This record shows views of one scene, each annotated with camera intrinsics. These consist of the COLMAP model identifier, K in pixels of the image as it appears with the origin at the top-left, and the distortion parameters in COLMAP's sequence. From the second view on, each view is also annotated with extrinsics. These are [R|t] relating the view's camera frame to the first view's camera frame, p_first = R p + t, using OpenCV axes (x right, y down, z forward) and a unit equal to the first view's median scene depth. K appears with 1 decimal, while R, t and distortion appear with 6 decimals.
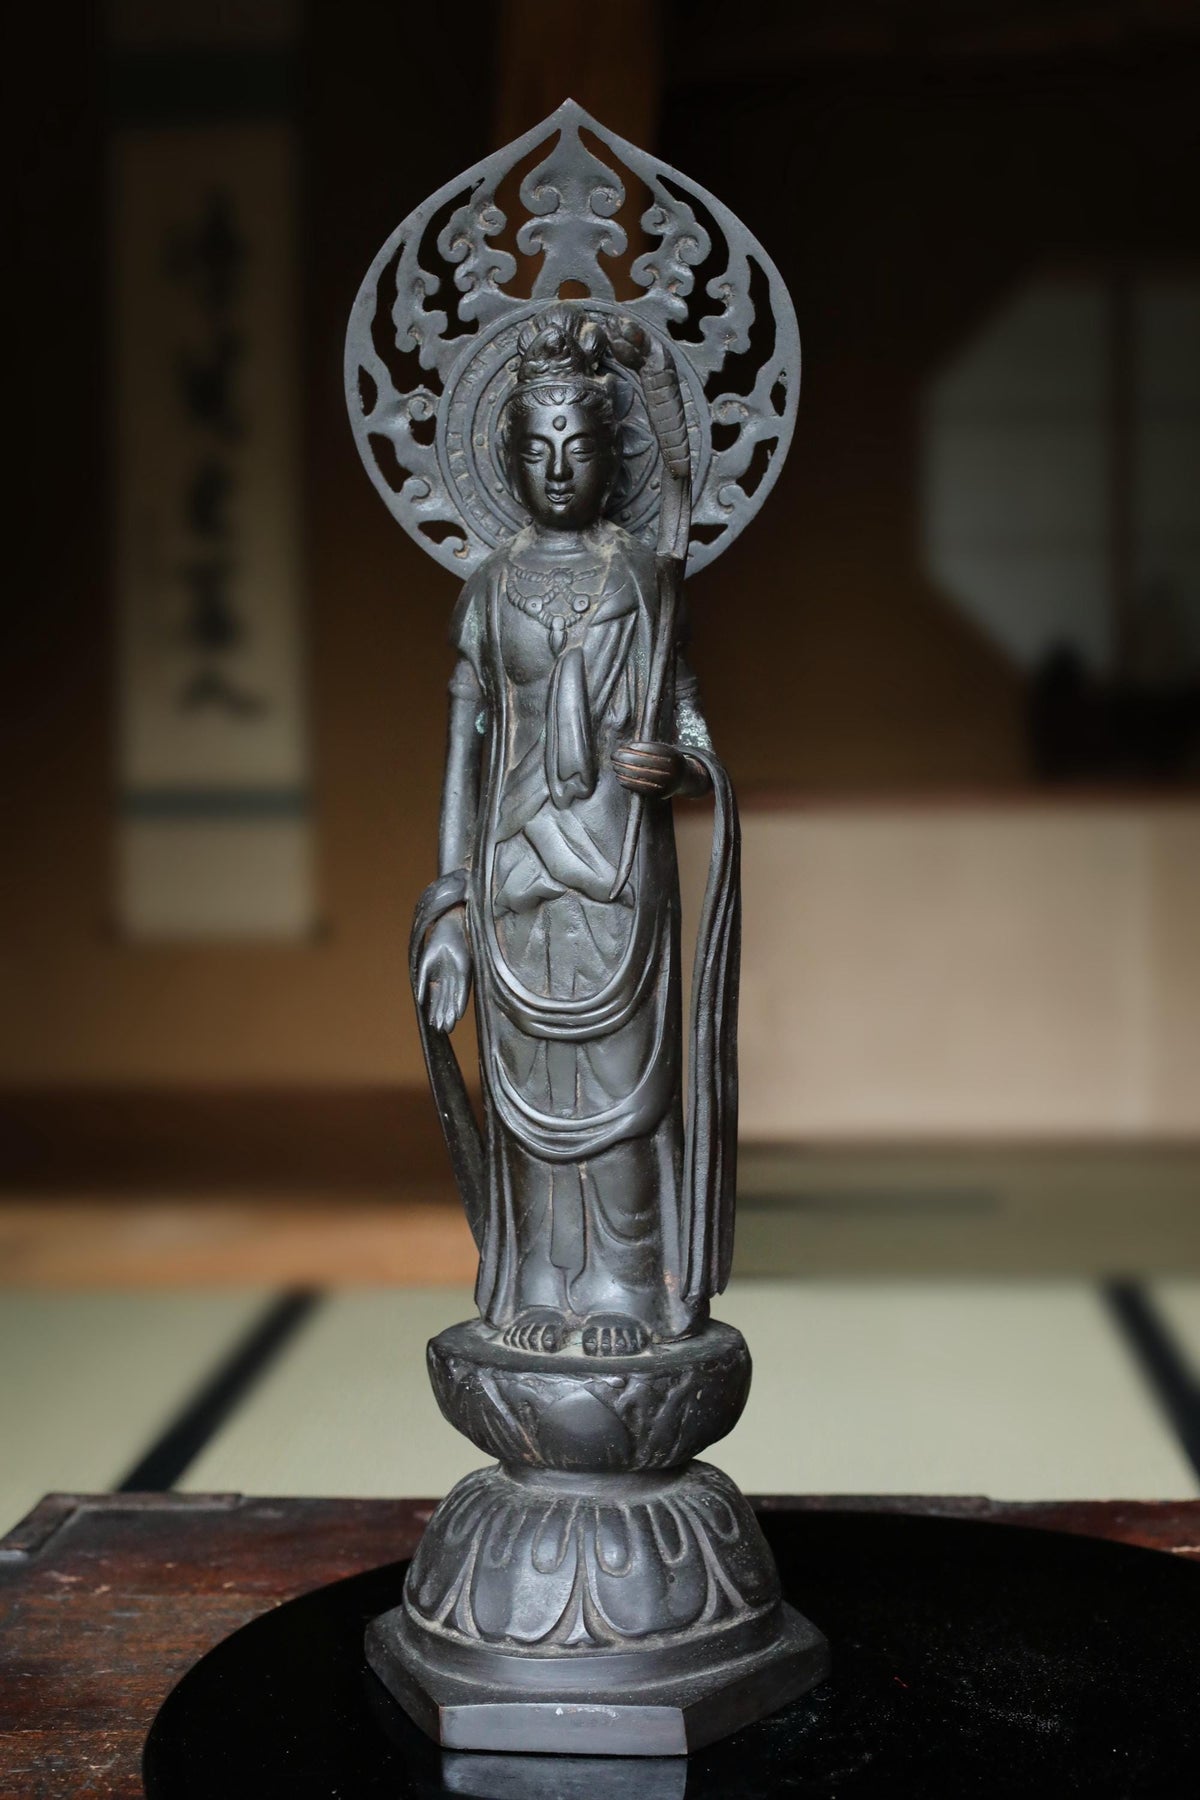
lens RADIAL K [[2397.2, 0, 596.5], [0, 2397.2, 902.7], [0, 0, 1]] dist [-0.053786, 0.000000]
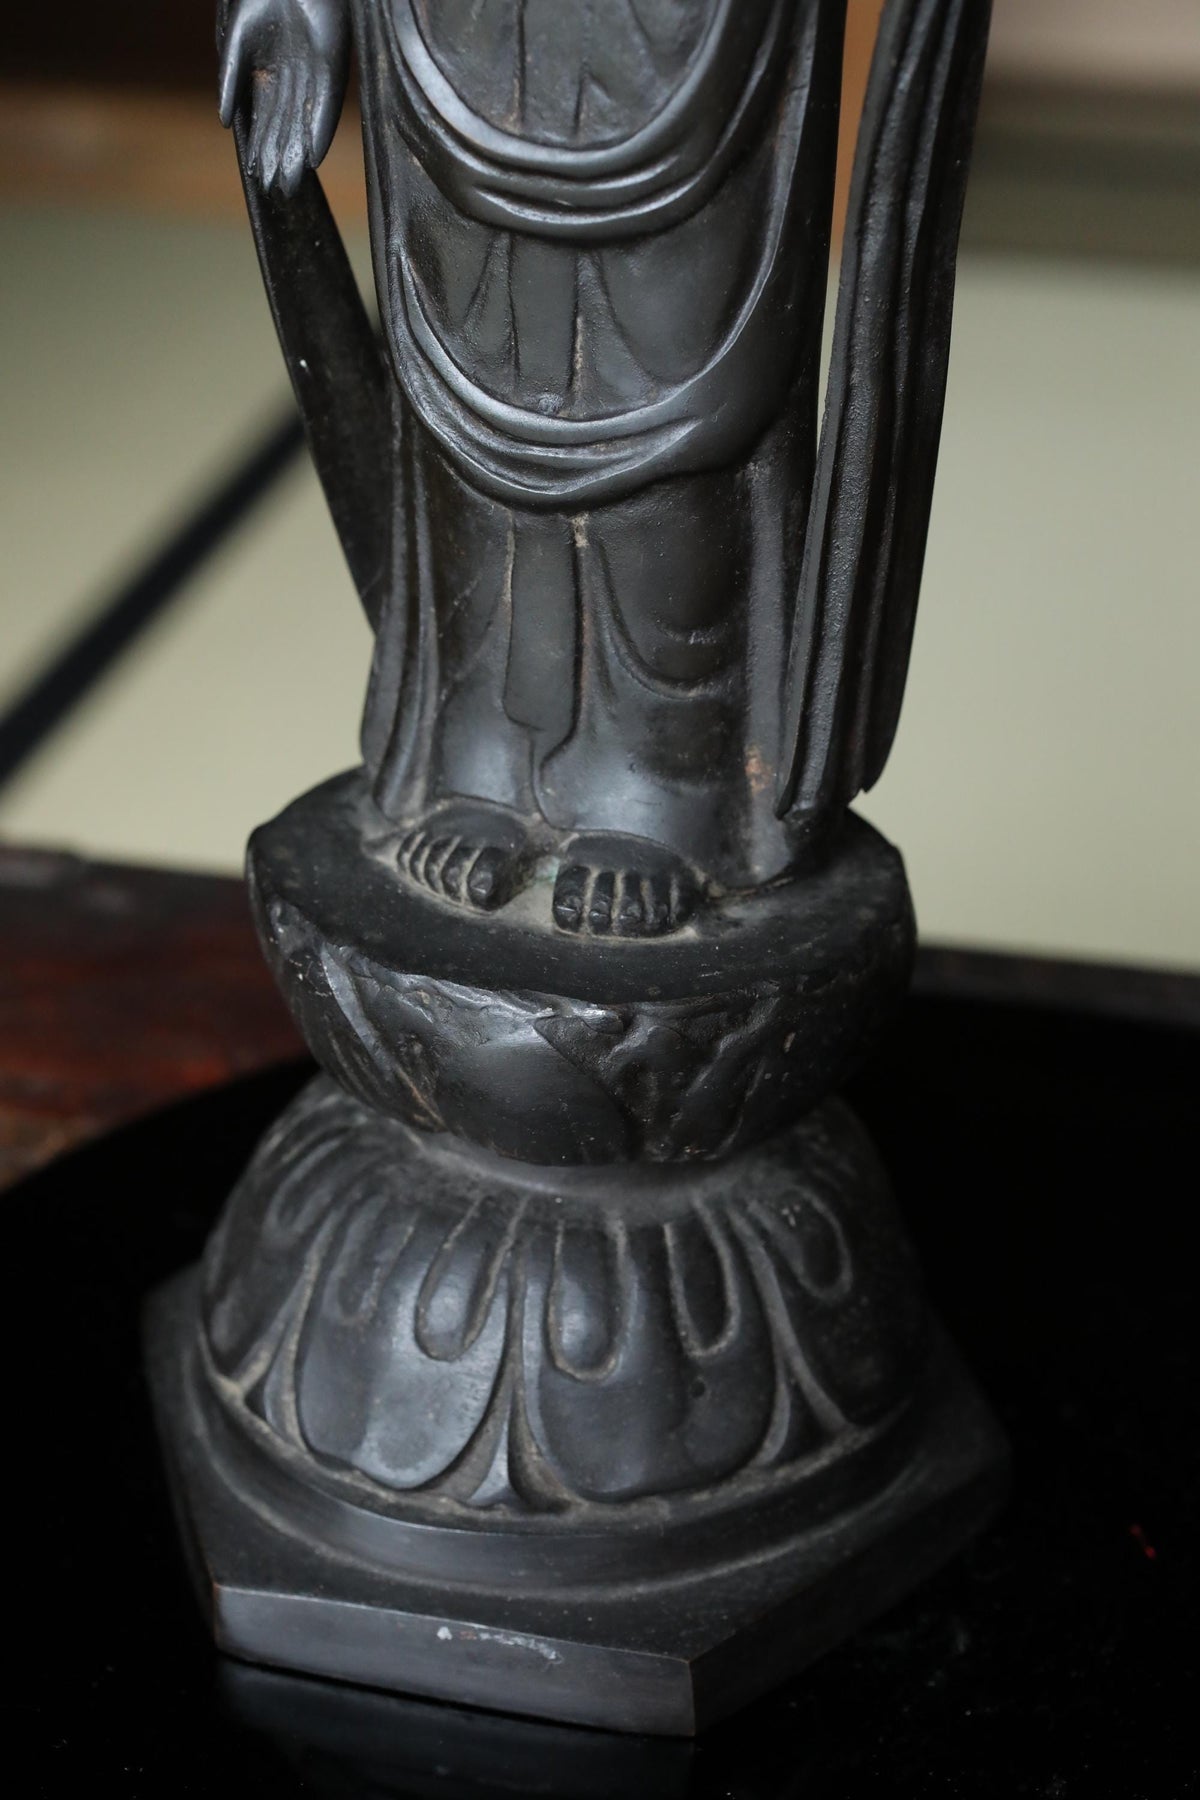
lens RADIAL K [[2728.0, 0, 609.6], [0, 2728.0, 843.2], [0, 0, 1]] dist [-0.018670, 0.000000]
pose [[0.993621, 0.090406, -0.067416, 0.039575], [-0.058668, 0.924910, 0.375632, -0.025976], [0.096313, -0.369280, 0.924314, 0.508915]]
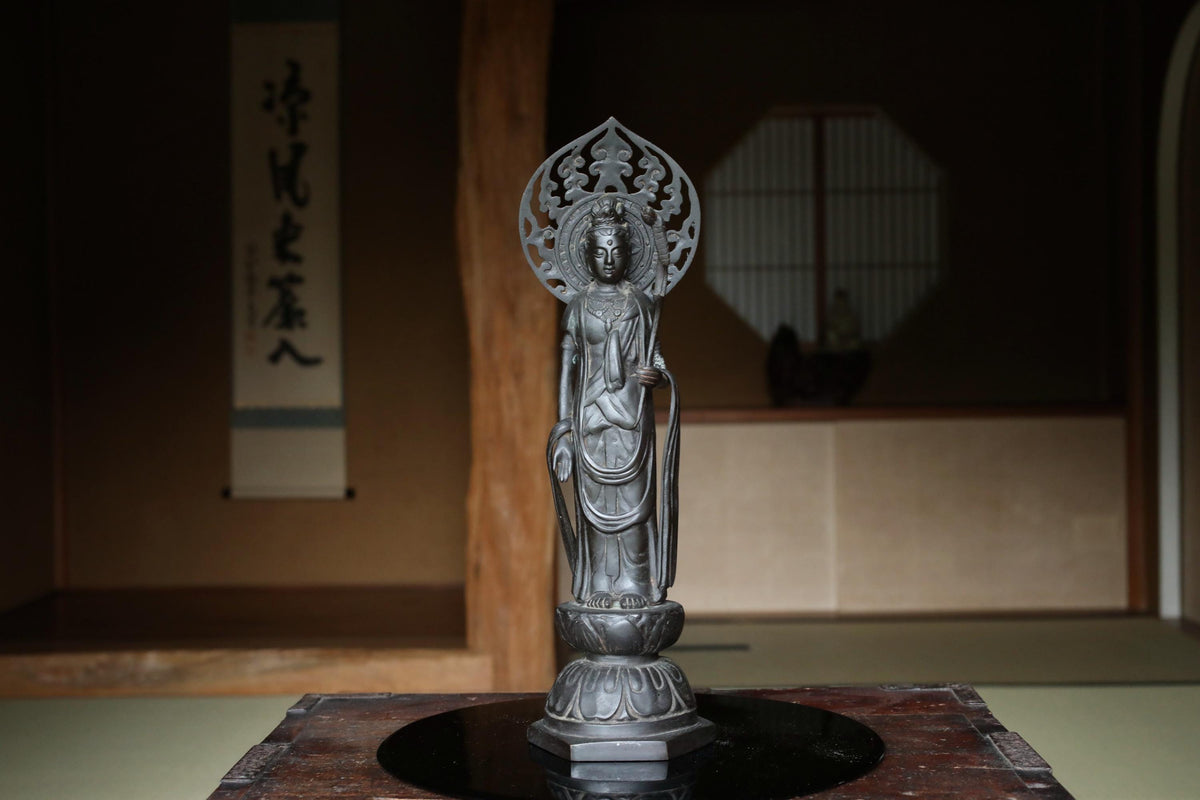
lens RADIAL K [[1587.9, 0, 601.2], [0, 1587.9, 399.5], [0, 0, 1]] dist [-0.048817, 0.000000]
pose [[0.996478, -0.002740, 0.083805, -0.164206], [0.007705, 0.998230, -0.058975, 0.066318], [-0.083495, 0.059413, 0.994735, -0.670081]]
